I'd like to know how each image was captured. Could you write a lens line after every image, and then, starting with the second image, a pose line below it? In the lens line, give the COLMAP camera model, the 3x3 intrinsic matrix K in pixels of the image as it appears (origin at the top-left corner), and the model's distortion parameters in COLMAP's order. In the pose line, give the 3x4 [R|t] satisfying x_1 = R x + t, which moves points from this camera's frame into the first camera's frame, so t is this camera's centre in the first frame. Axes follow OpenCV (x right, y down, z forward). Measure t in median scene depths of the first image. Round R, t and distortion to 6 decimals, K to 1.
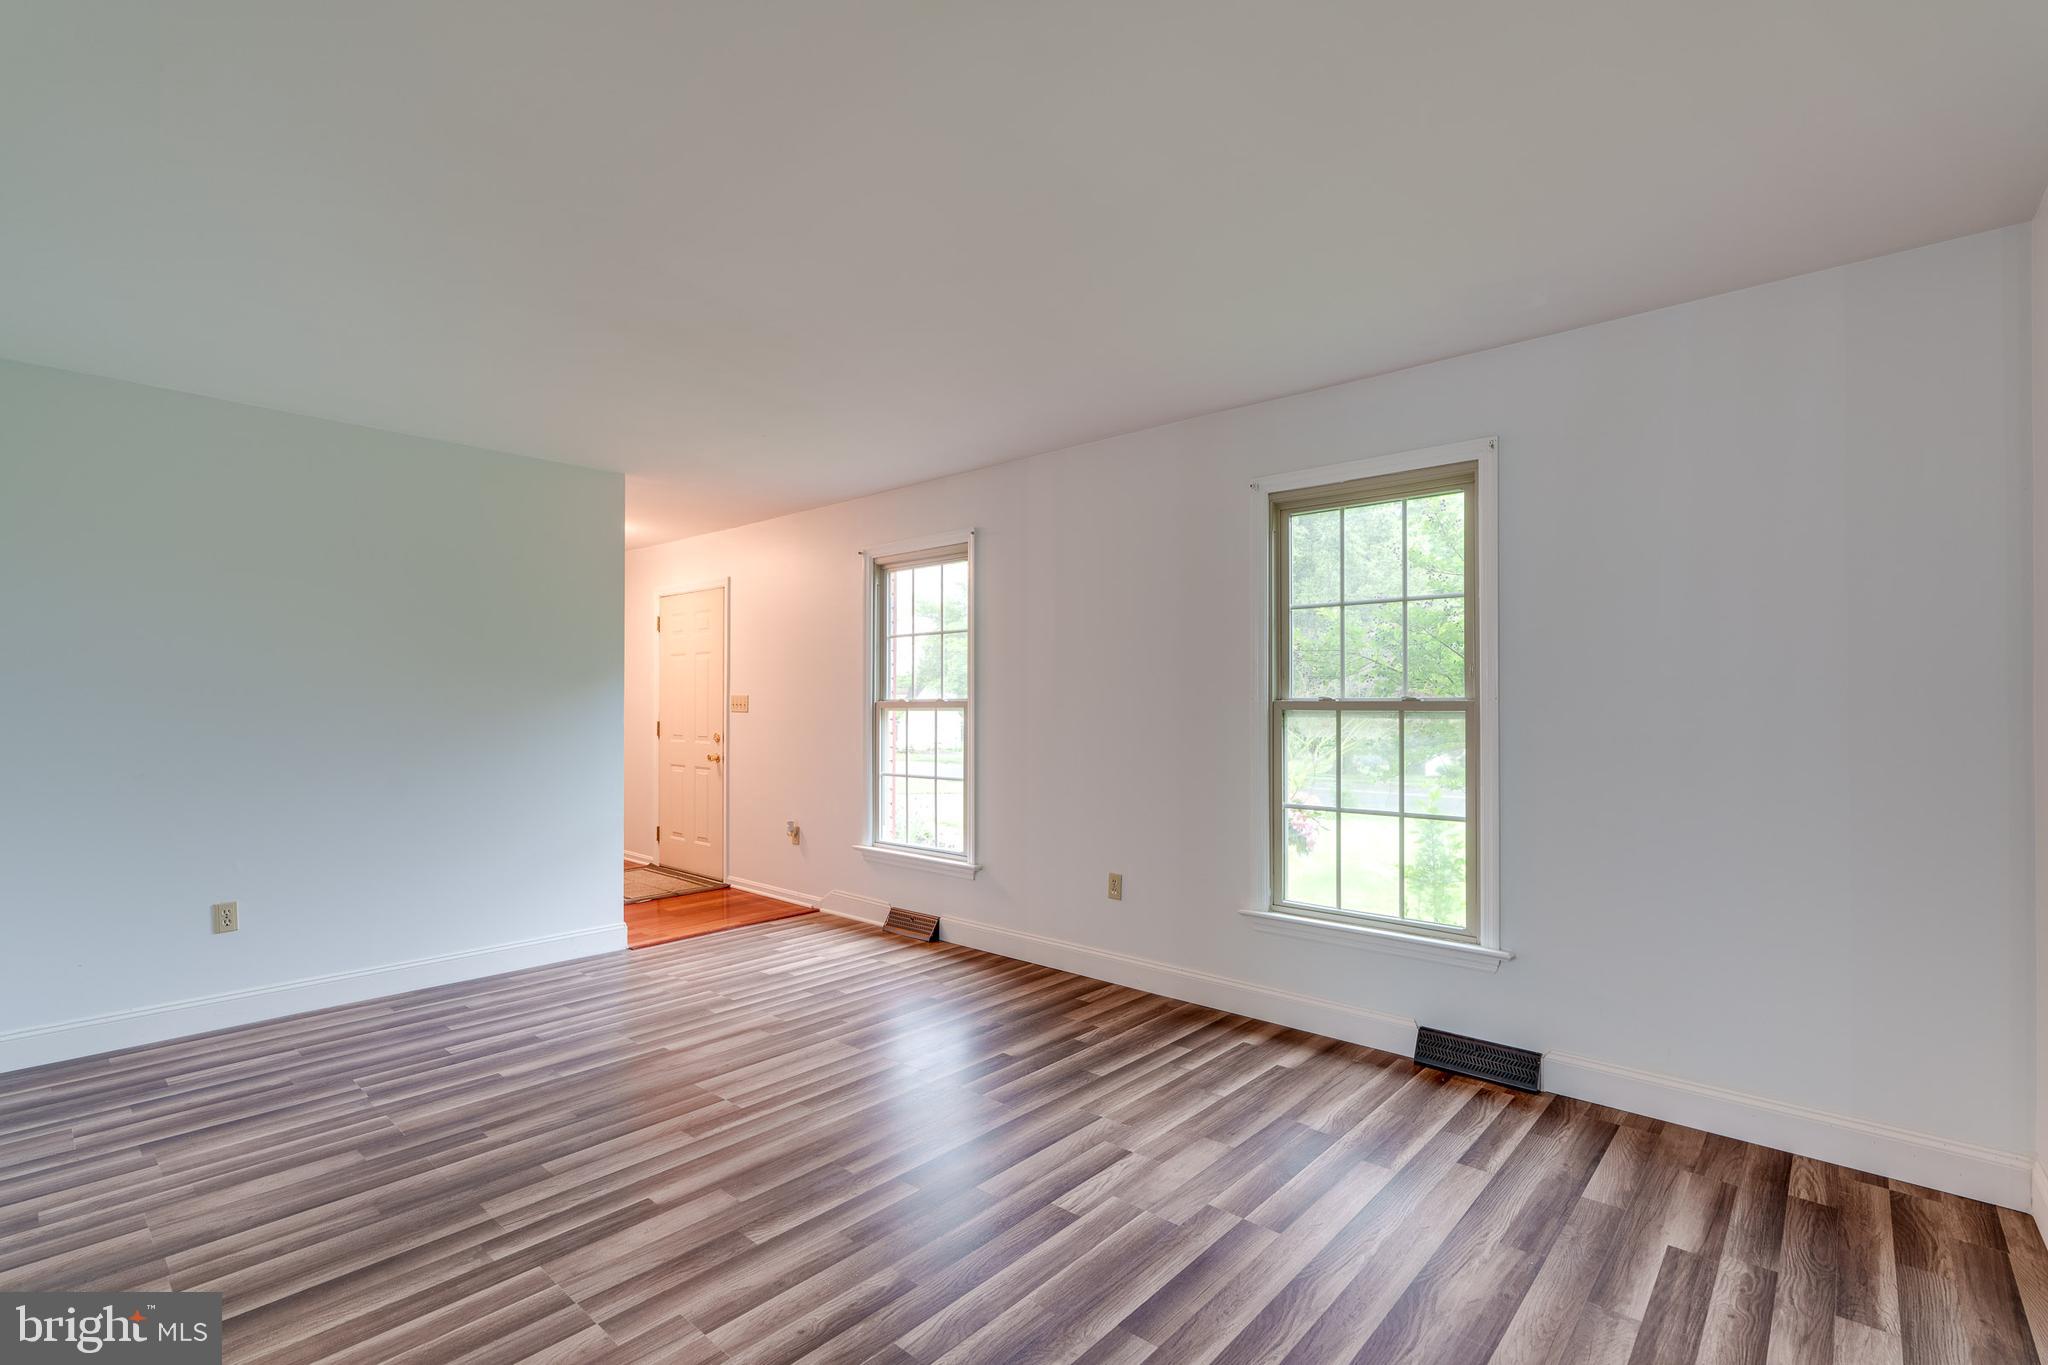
lens RADIAL K [[929.1, 0, 1028.7], [0, 929.1, 691.2], [0, 0, 1]] dist [-0.002541, 0.000769]
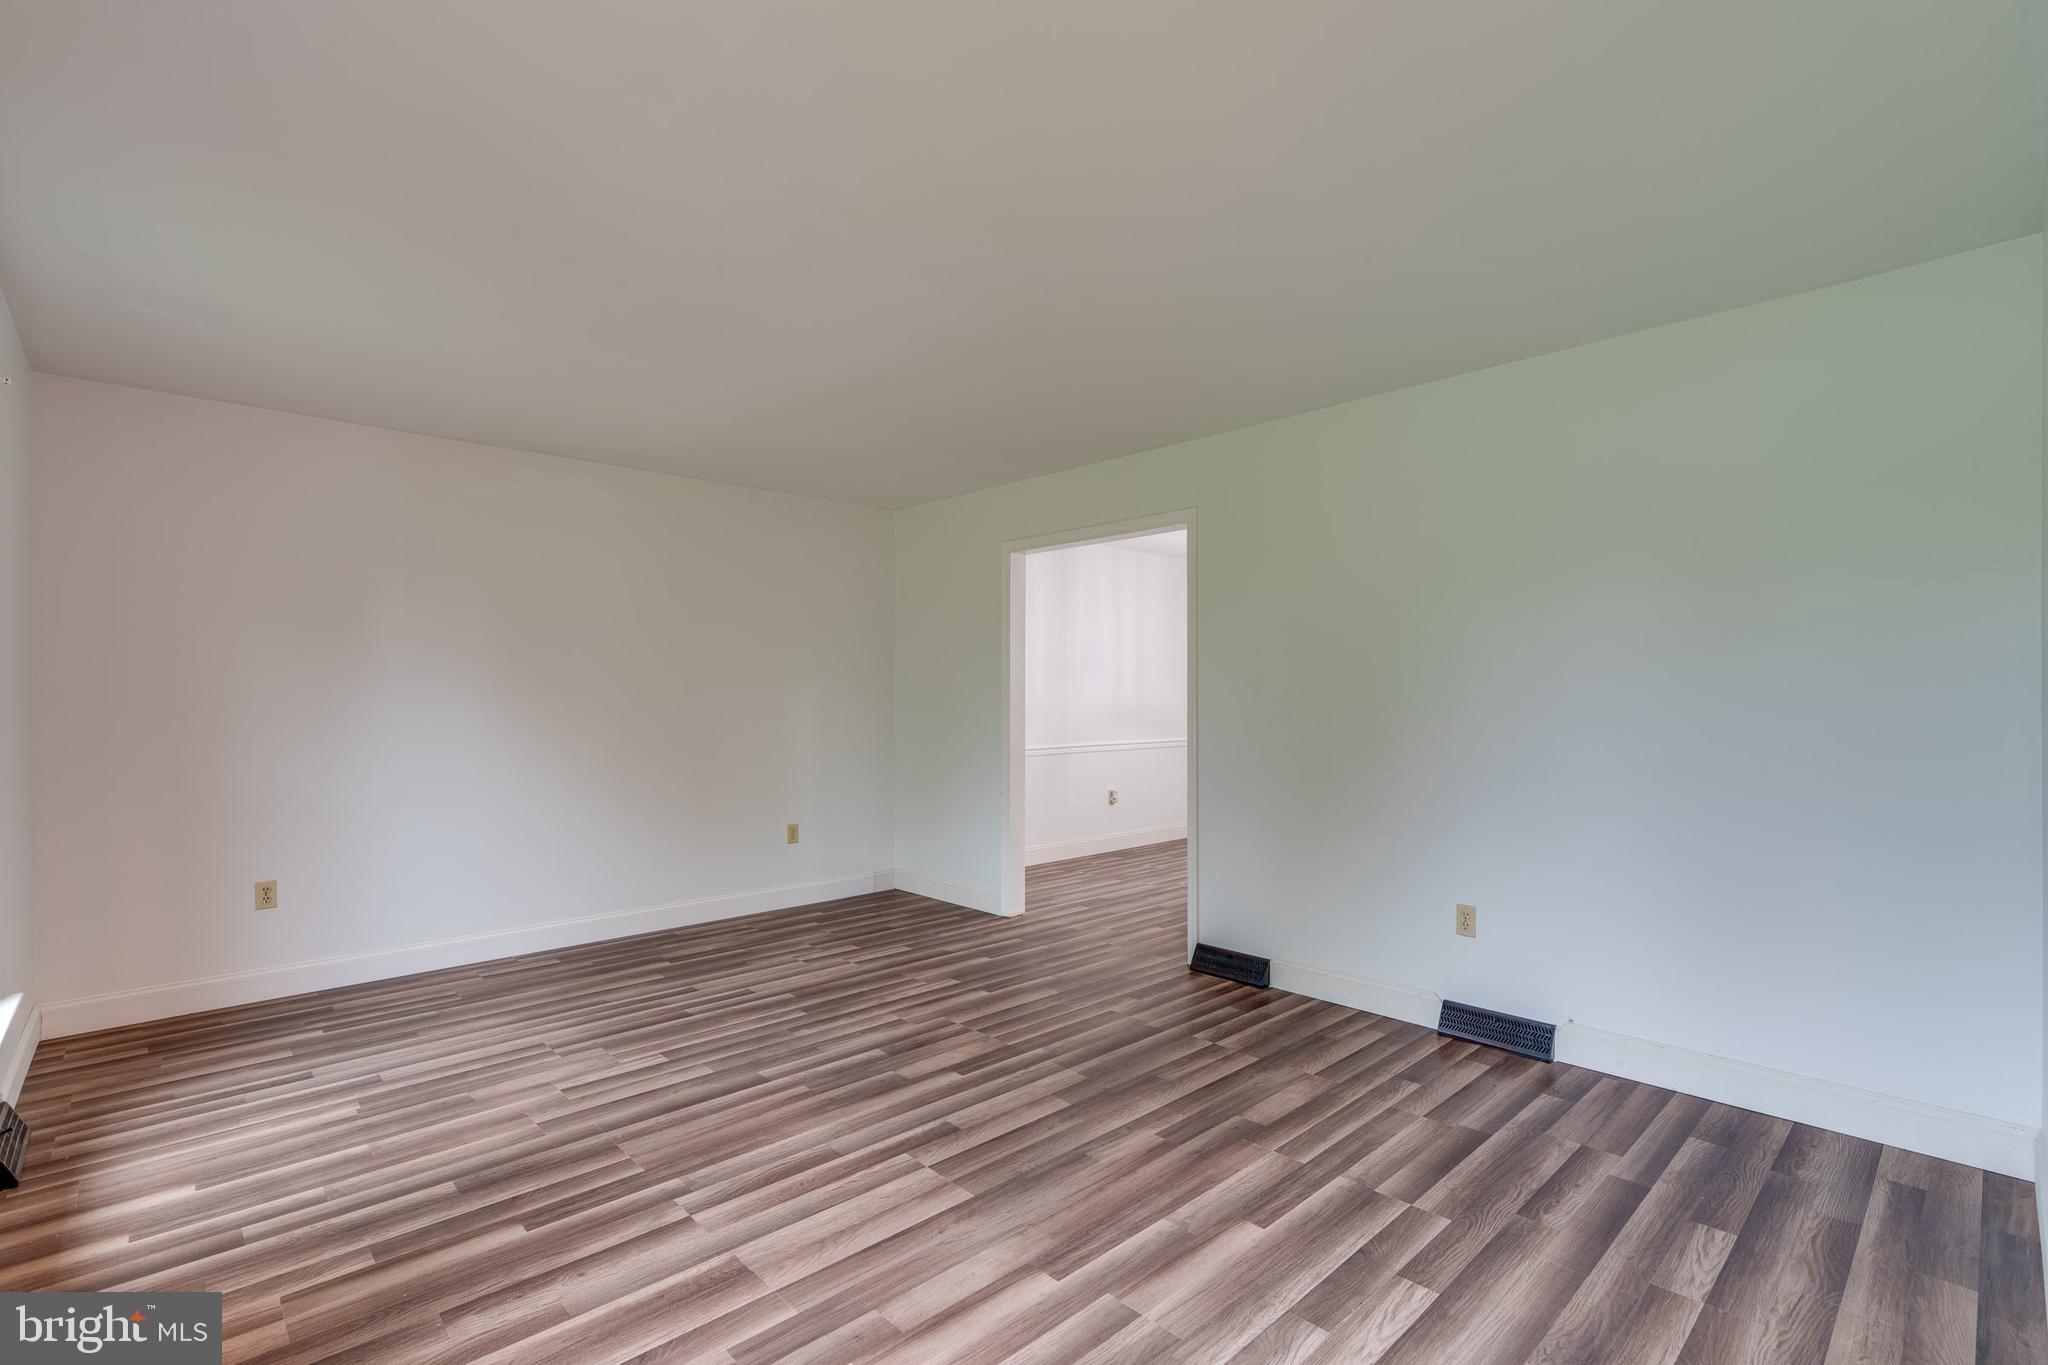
lens RADIAL K [[929.1, 0, 1028.7], [0, 929.1, 691.2], [0, 0, 1]] dist [-0.002541, 0.000769]
pose [[-0.996430, 0.003256, 0.084362, -0.533867], [0.001443, 0.999767, -0.021553, 0.030945], [-0.084413, -0.021354, -0.996202, 2.000565]]
